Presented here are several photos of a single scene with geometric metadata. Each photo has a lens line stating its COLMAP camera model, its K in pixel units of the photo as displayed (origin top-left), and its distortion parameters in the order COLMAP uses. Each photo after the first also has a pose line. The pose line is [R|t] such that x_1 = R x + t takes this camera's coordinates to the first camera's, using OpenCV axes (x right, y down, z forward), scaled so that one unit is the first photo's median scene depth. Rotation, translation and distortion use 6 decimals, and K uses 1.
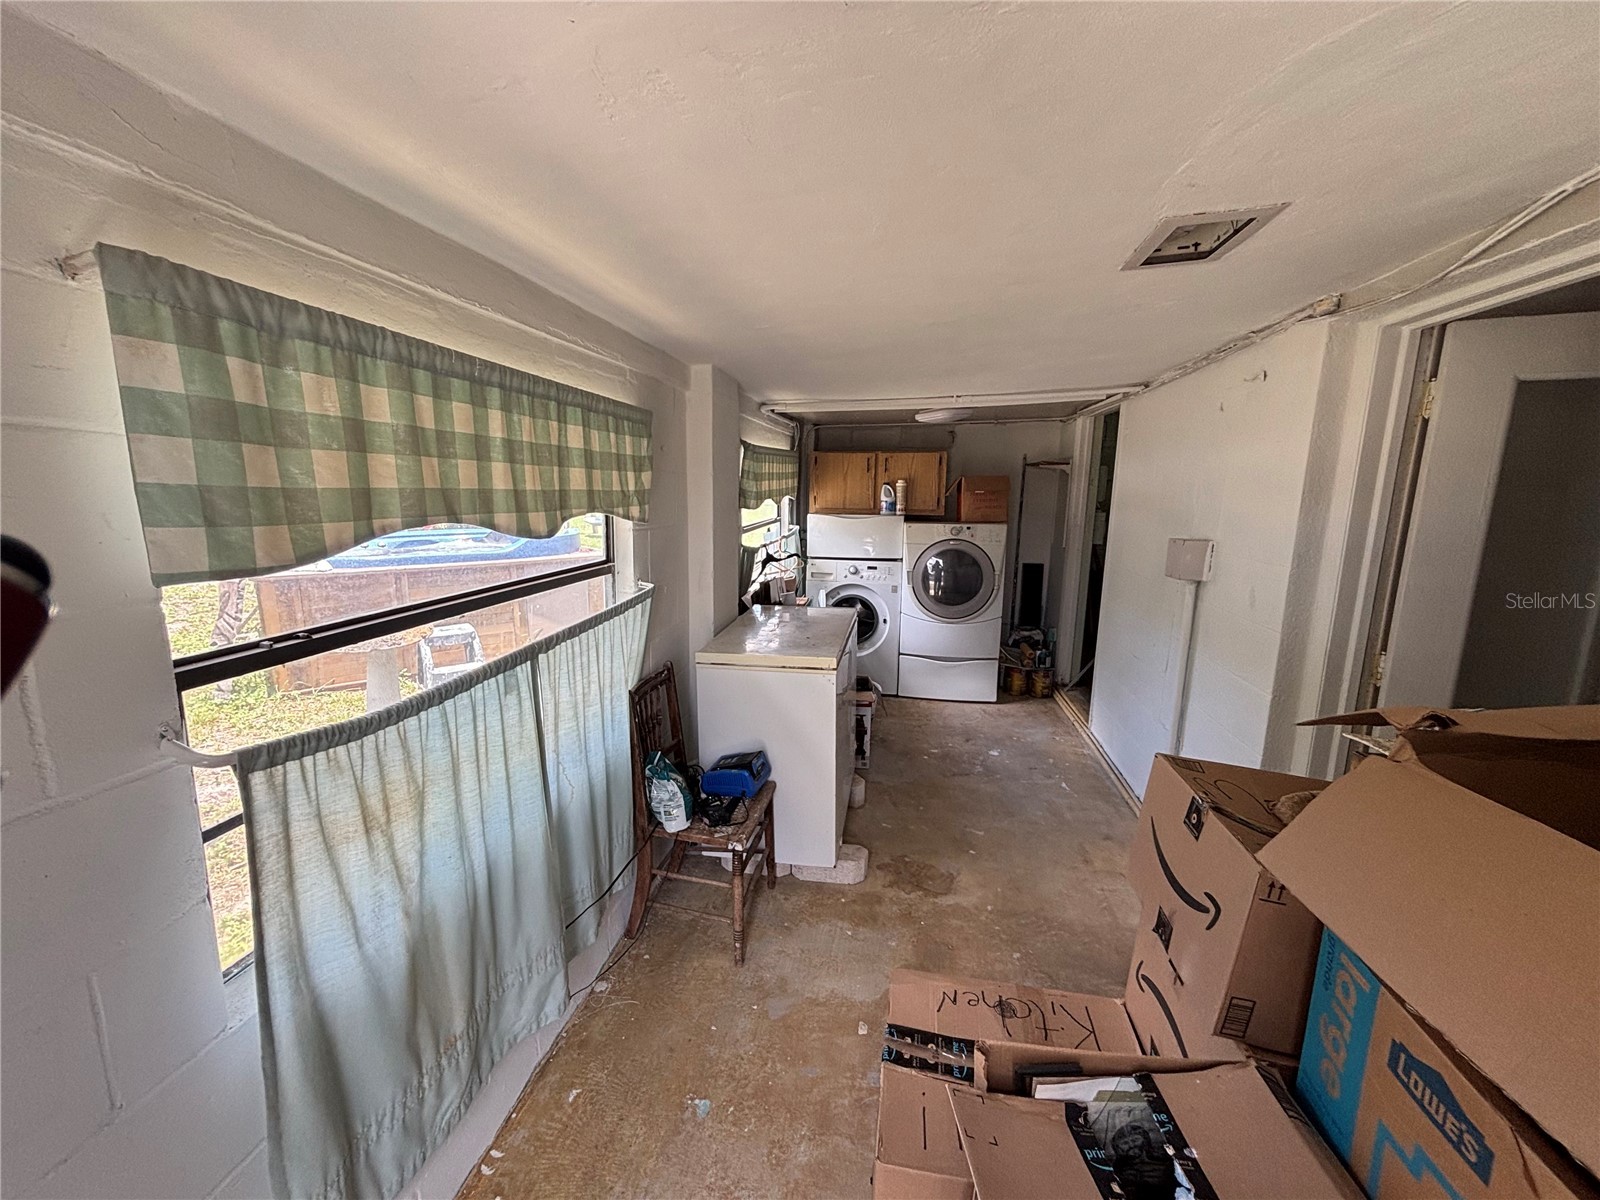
lens RADIAL K [[644.1, 0, 795.3], [0, 644.1, 598.4], [0, 0, 1]] dist [-0.001546, -0.000403]
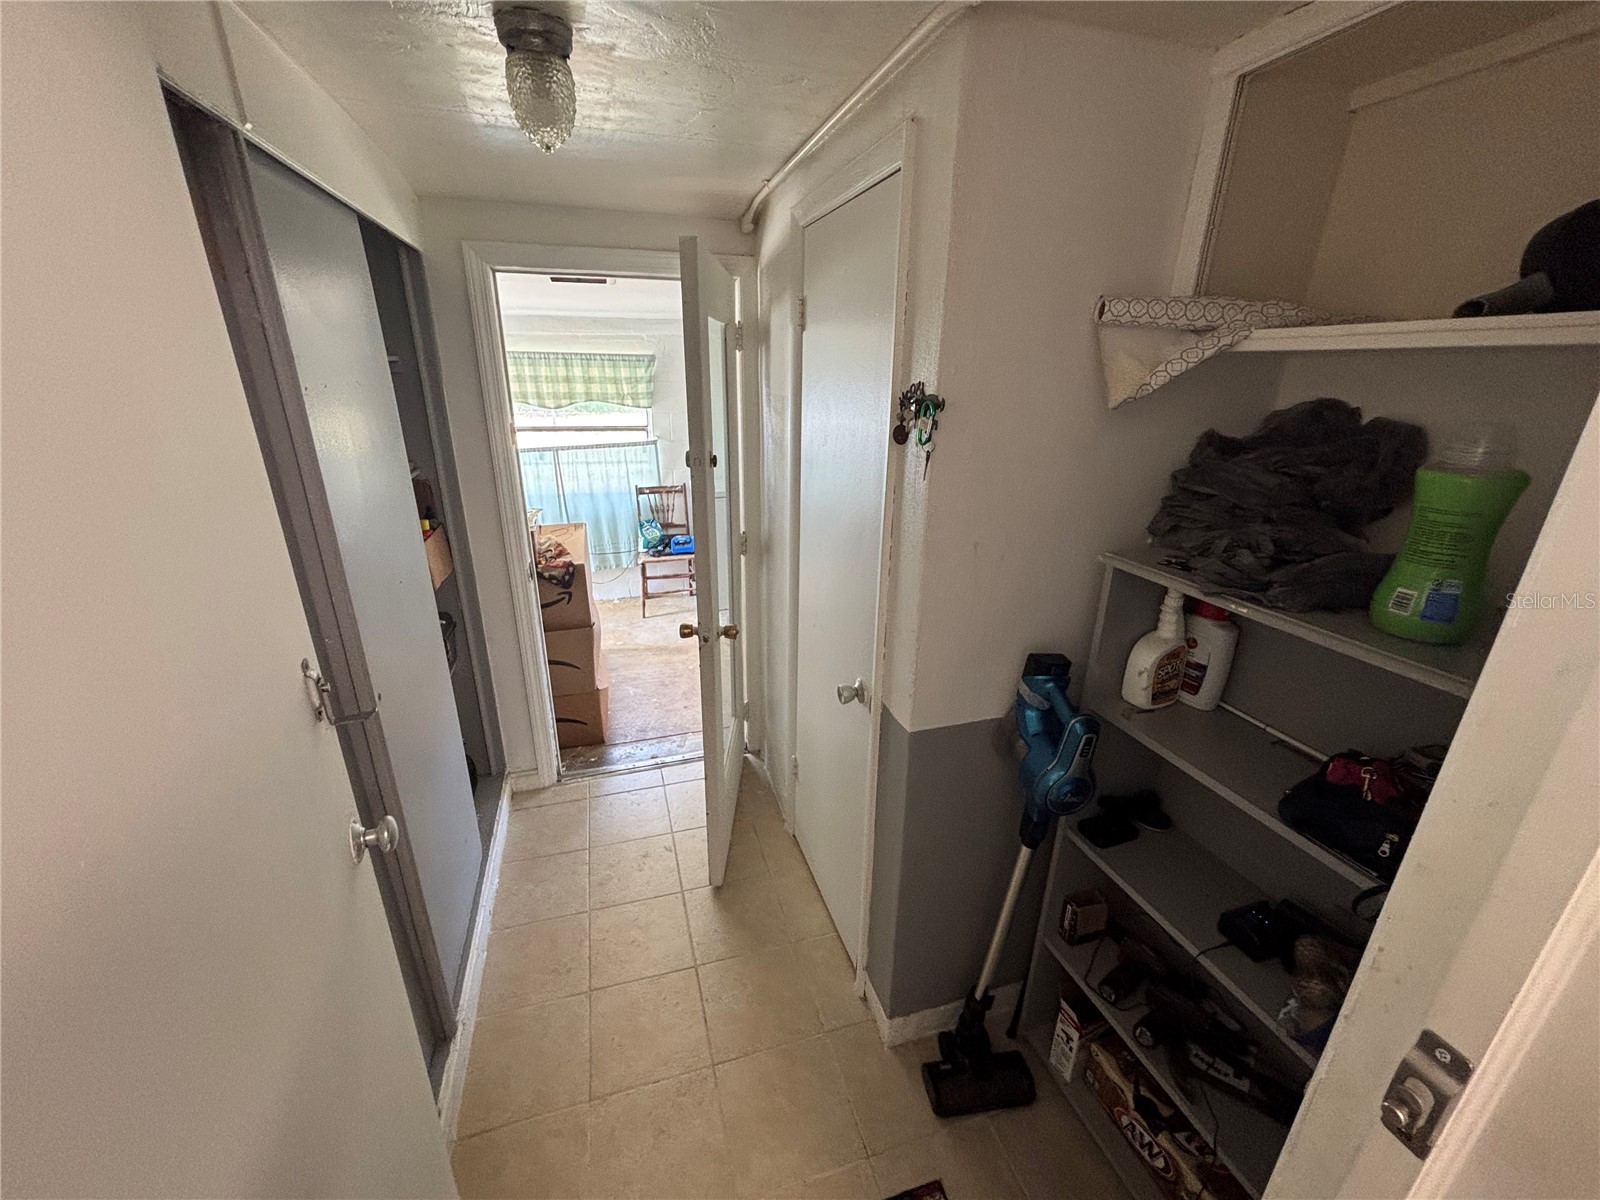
lens RADIAL K [[642.3, 0, 798.4], [0, 642.3, 605.0], [0, 0, 1]] dist [0.003443, -0.000212]
pose [[0.461933, 0.291390, -0.837681, 3.314754], [-0.158829, 0.956399, 0.245102, -0.157835], [0.872577, 0.019828, 0.488074, 0.656570]]
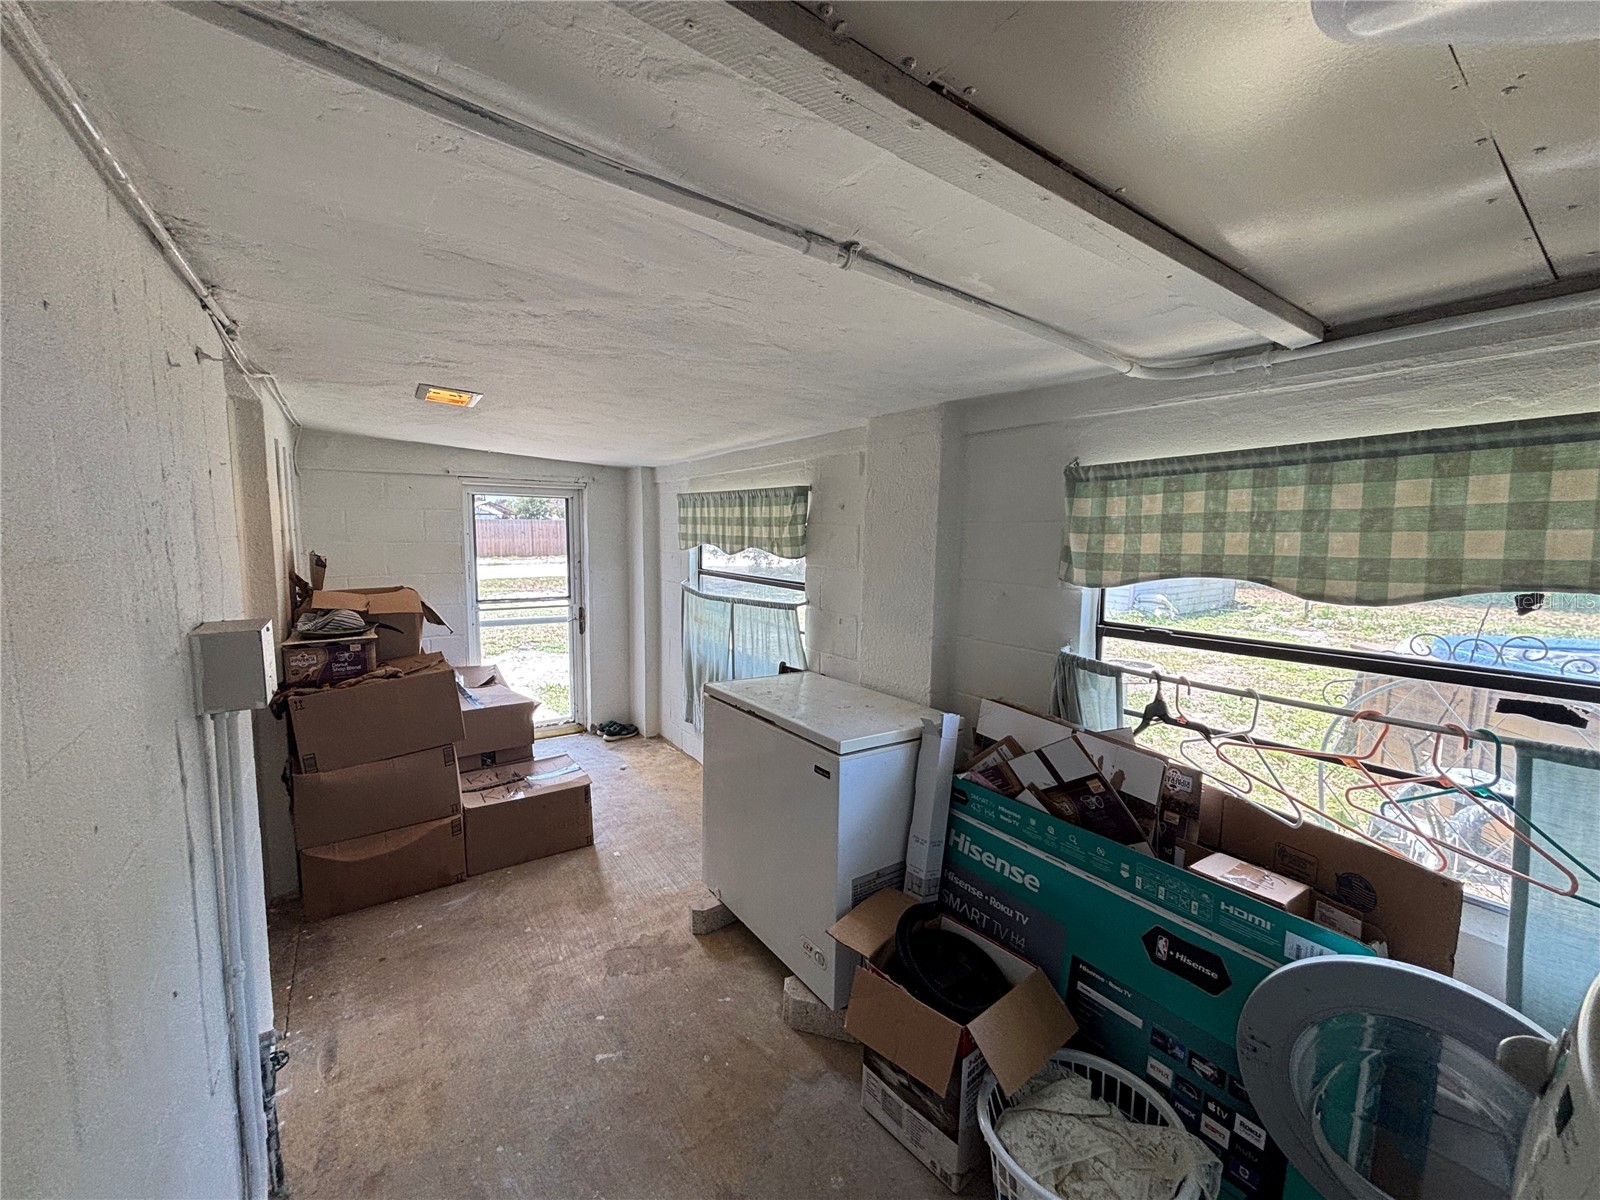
lens RADIAL K [[644.1, 0, 795.3], [0, 644.1, 598.4], [0, 0, 1]] dist [-0.001546, -0.000403]
pose [[-0.716528, 0.050988, -0.695692, 1.352029], [-0.145813, 0.964345, 0.220858, -0.601958], [0.682148, 0.259692, -0.683546, 3.394769]]
